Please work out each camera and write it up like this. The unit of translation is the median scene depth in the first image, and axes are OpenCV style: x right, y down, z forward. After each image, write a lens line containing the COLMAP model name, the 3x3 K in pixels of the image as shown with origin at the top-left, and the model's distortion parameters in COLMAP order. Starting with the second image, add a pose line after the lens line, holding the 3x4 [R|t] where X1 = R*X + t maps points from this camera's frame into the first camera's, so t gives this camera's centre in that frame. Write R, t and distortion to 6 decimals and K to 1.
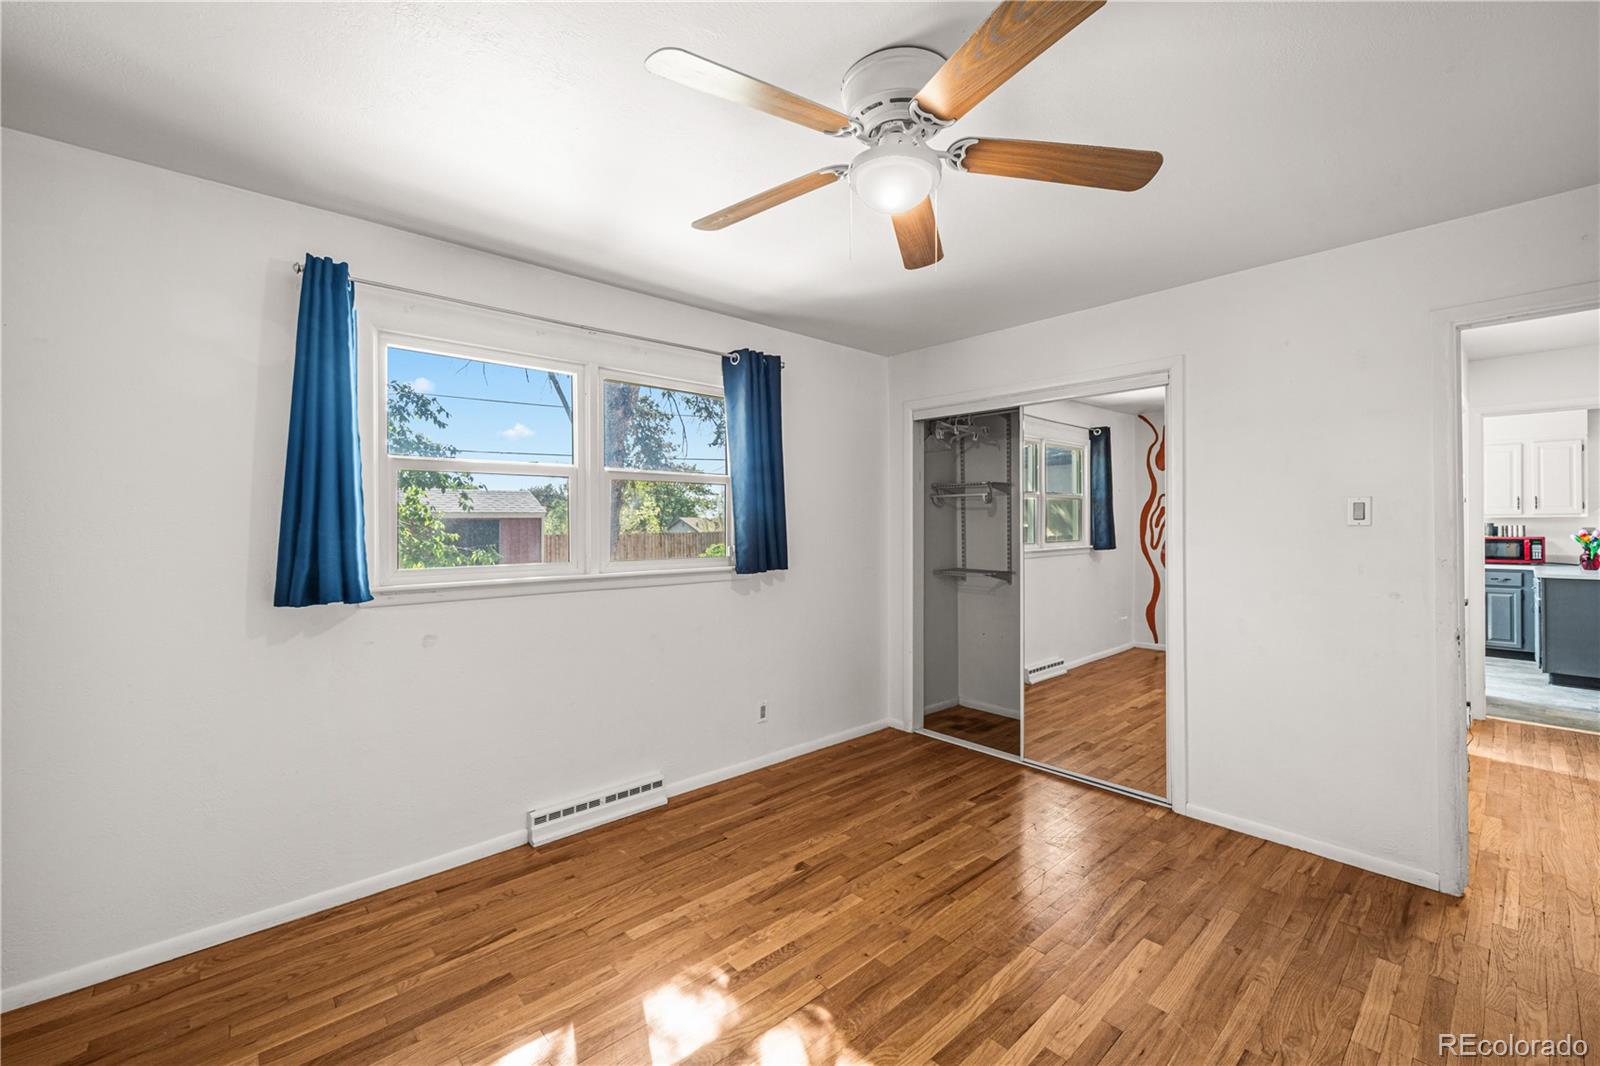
lens RADIAL K [[646.9, 0, 805.9], [0, 646.9, 524.8], [0, 0, 1]] dist [0.009591, -0.002637]
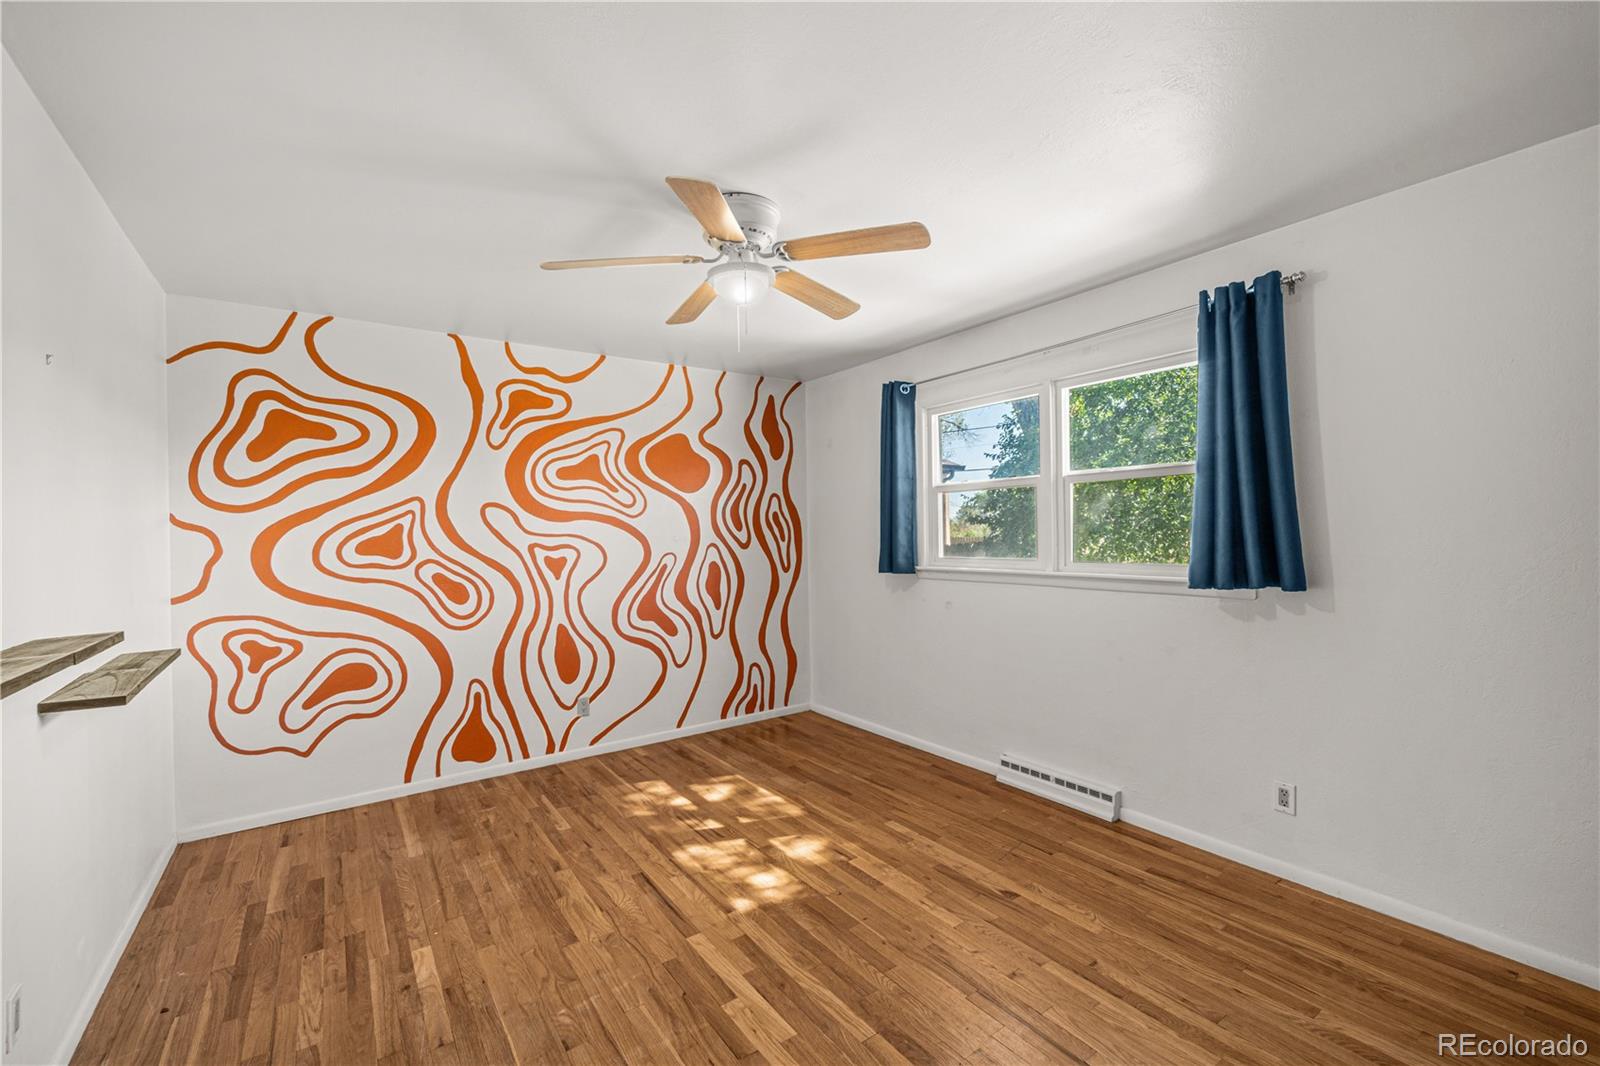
lens RADIAL K [[646.9, 0, 783.5], [0, 646.9, 533.2], [0, 0, 1]] dist [0.009591, -0.002637]
pose [[-0.123234, 0.006453, -0.992357, 0.883750], [0.020417, 0.999784, 0.003966, -0.003707], [0.992168, -0.019772, -0.123339, 0.740323]]
